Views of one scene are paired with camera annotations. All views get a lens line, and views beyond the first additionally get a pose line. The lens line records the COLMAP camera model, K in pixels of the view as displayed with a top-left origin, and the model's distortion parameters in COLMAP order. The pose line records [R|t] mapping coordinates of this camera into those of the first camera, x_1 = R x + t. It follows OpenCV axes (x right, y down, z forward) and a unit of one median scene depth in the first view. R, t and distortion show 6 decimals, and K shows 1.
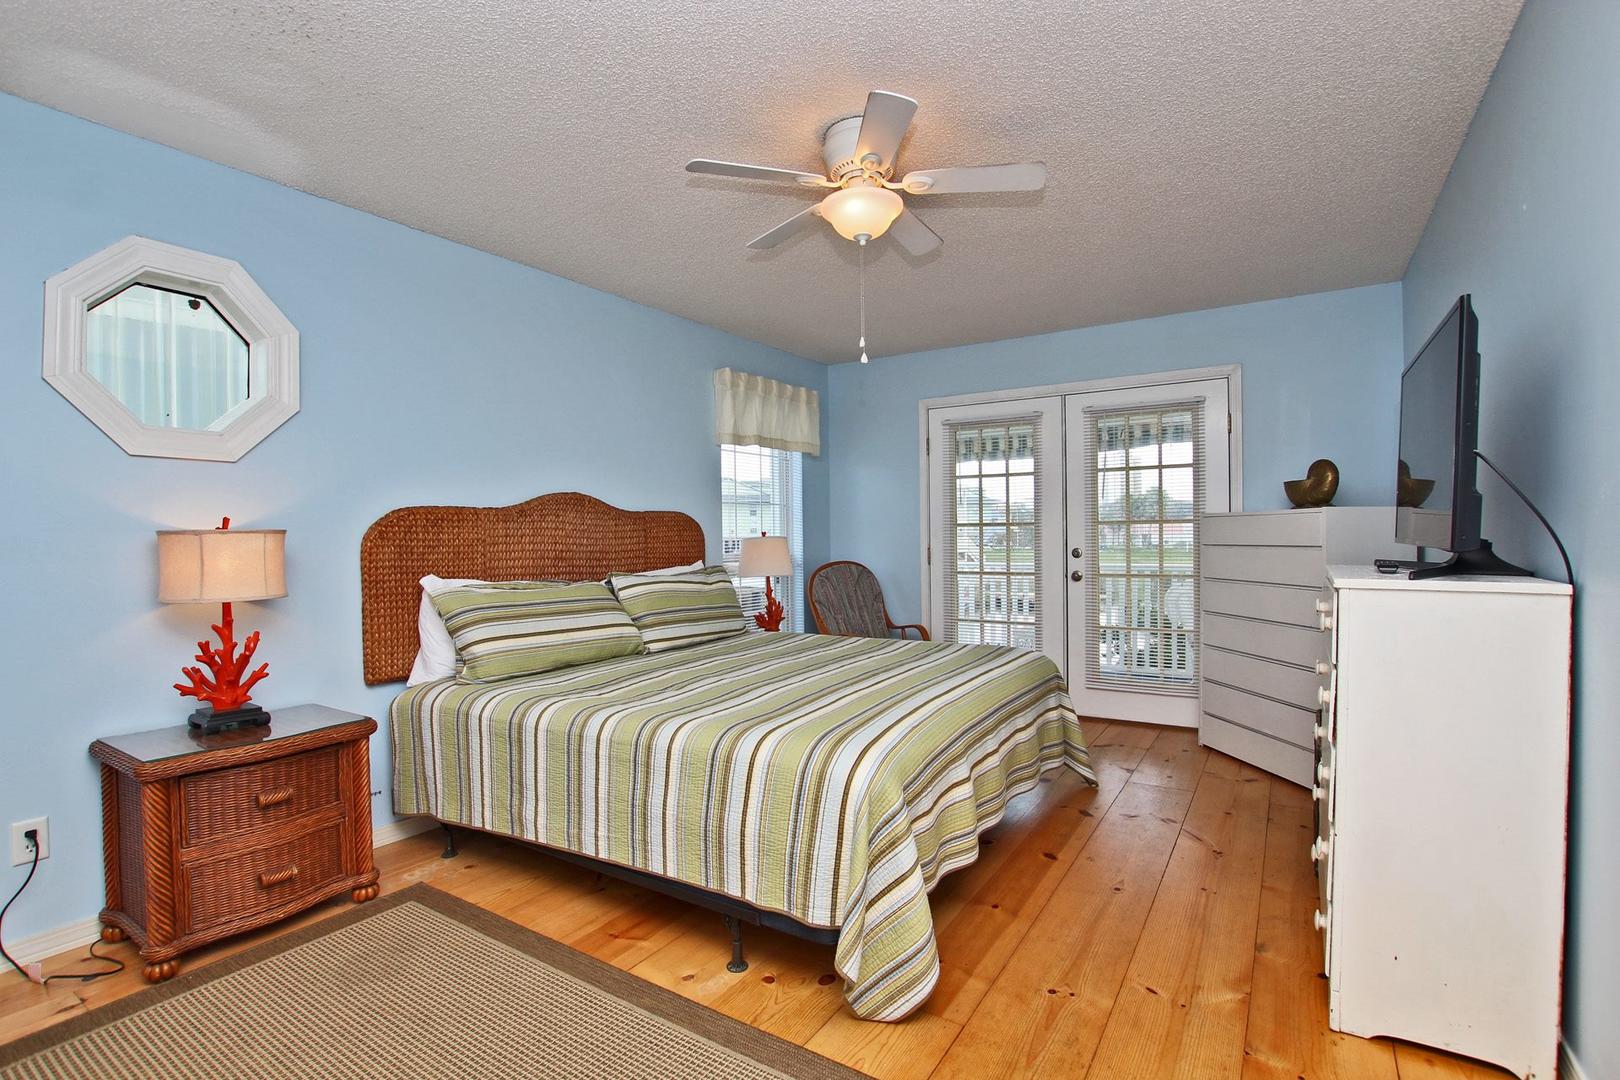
lens RADIAL K [[753.5, 0, 810.0], [0, 753.5, 540.0], [0, 0, 1]] dist [-0.037997, 0.006533]
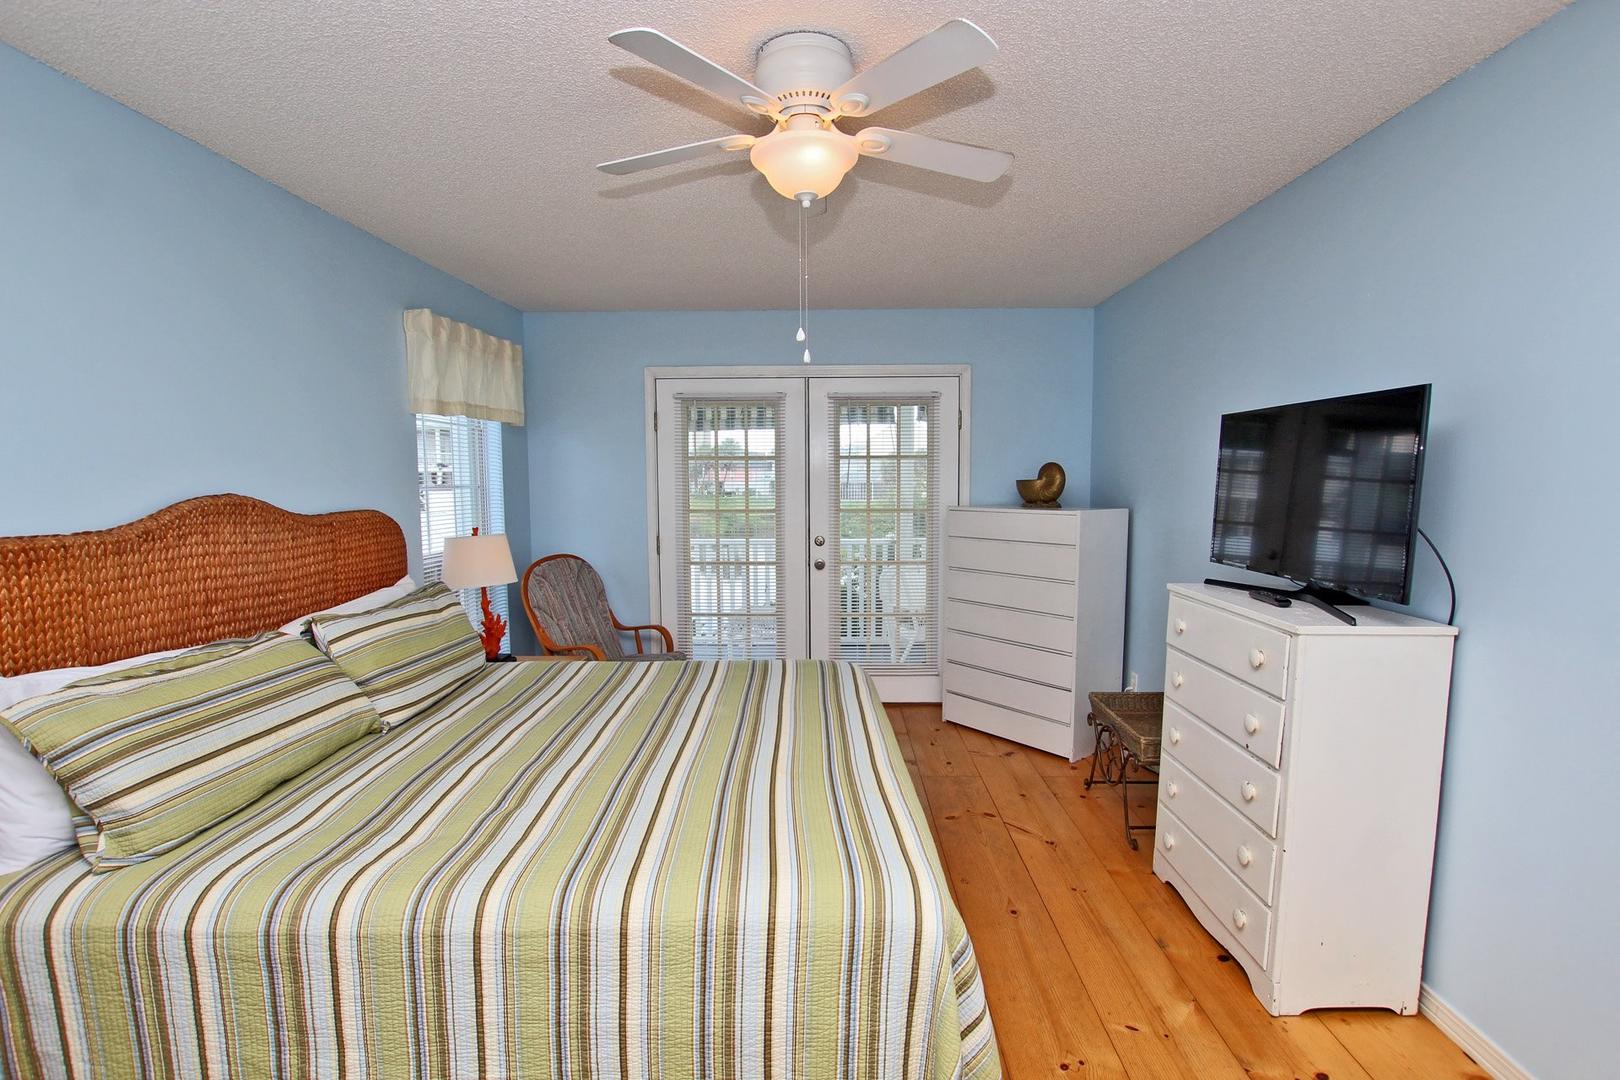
lens RADIAL K [[753.5, 0, 810.0], [0, 753.5, 540.0], [0, 0, 1]] dist [-0.037997, 0.006533]
pose [[0.852752, -0.035210, 0.521127, -0.215932], [-0.002302, 0.997462, 0.071161, -0.068569], [-0.522310, -0.061882, 0.850507, 0.206302]]
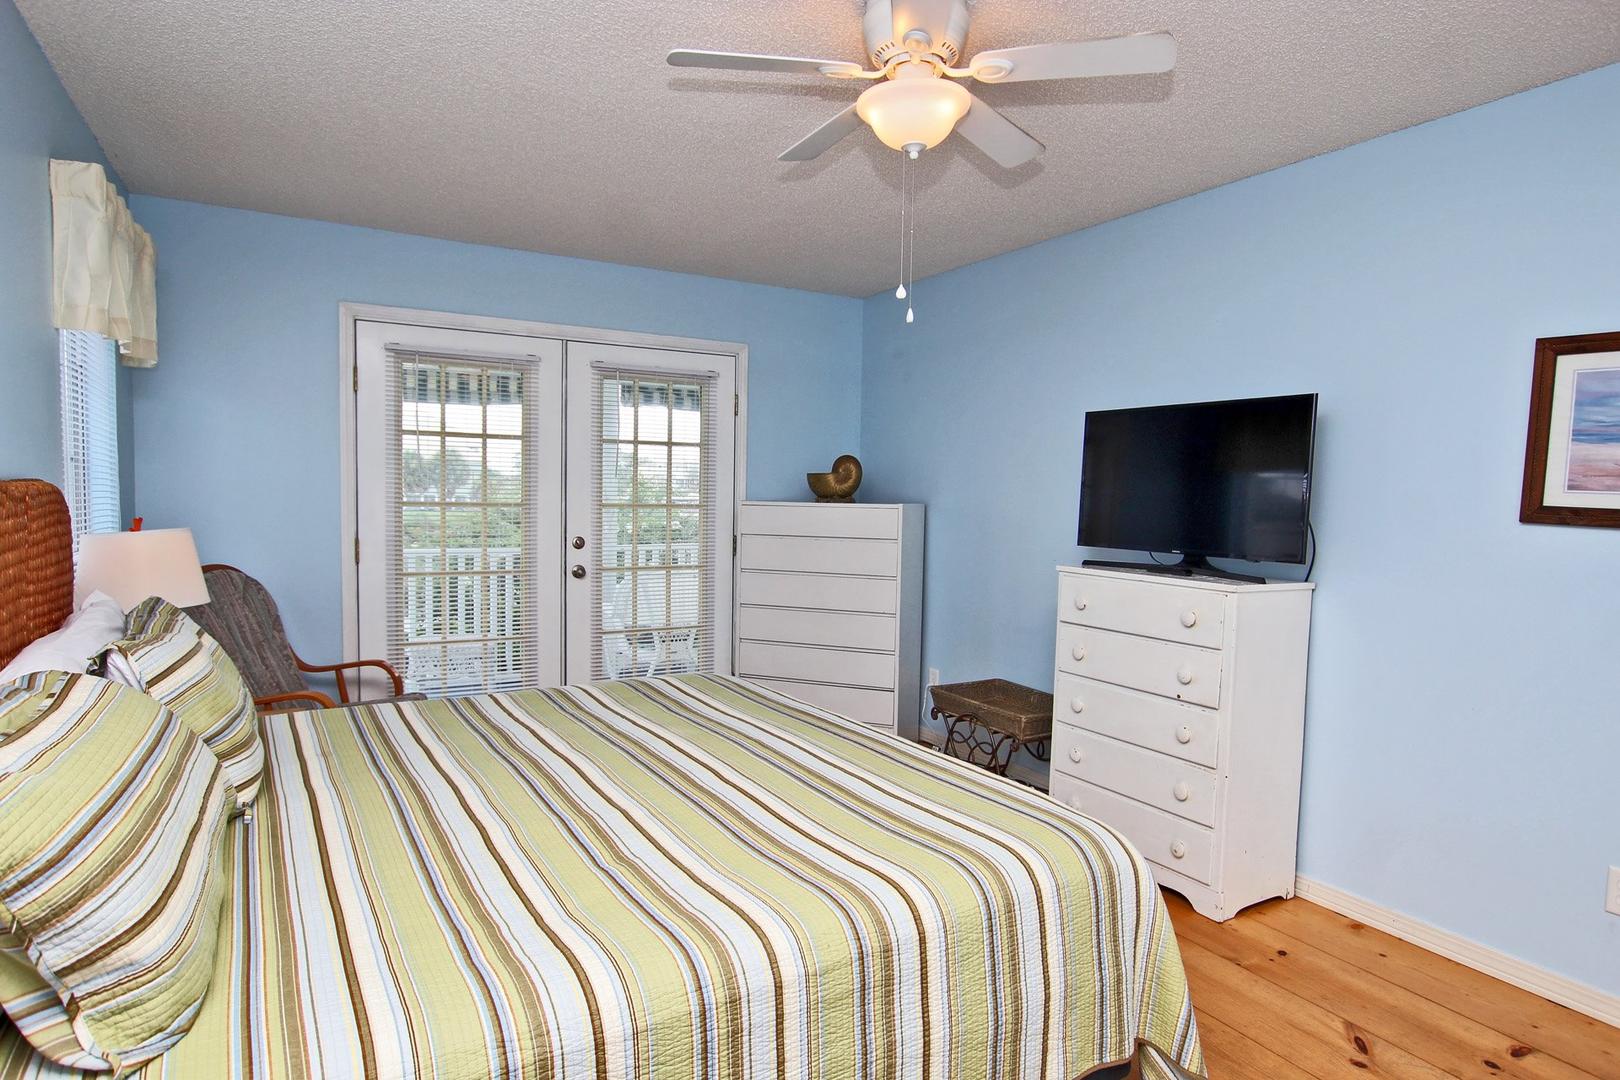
lens RADIAL K [[903.1, 0, 810.0], [0, 903.1, 540.0], [0, 0, 1]] dist [-0.018798, 0.000911]
pose [[0.457330, -0.027525, 0.888871, -0.486183], [-0.018331, 0.999017, 0.040367, -0.036312], [-0.889108, -0.034755, 0.456376, 0.432243]]
